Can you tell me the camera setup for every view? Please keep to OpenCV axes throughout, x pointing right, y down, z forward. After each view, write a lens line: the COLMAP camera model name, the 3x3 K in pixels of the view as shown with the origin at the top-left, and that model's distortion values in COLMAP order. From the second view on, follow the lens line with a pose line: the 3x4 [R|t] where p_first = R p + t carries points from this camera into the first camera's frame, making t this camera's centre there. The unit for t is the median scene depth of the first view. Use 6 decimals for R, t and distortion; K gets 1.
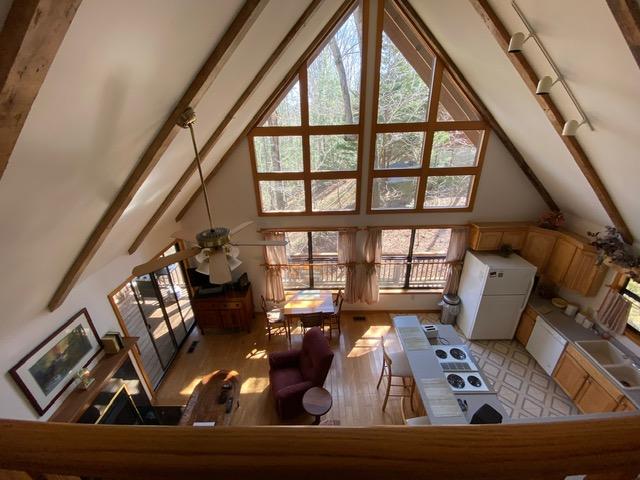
lens RADIAL K [[257.2, 0, 315.3], [0, 257.2, 239.4], [0, 0, 1]] dist [-0.015146, -0.004334]
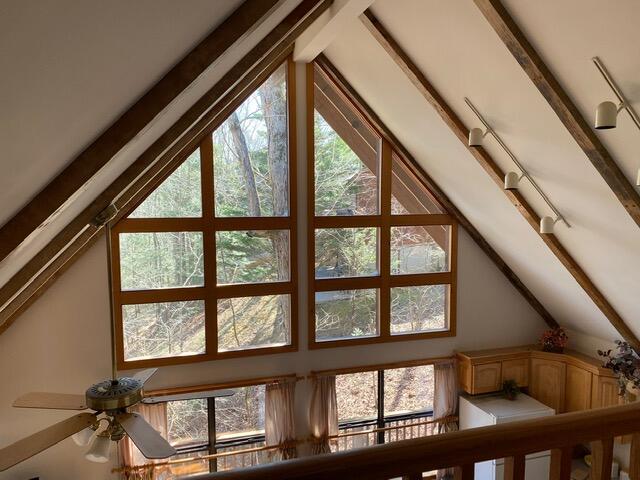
lens RADIAL K [[487.1, 0, 320.5], [0, 487.1, 244.0], [0, 0, 1]] dist [0.017584, -0.021782]
pose [[0.944451, 0.000951, 0.328651, -0.170943], [0.111344, 0.939933, -0.322690, 0.044657], [-0.309217, 0.341359, 0.887614, -0.143954]]
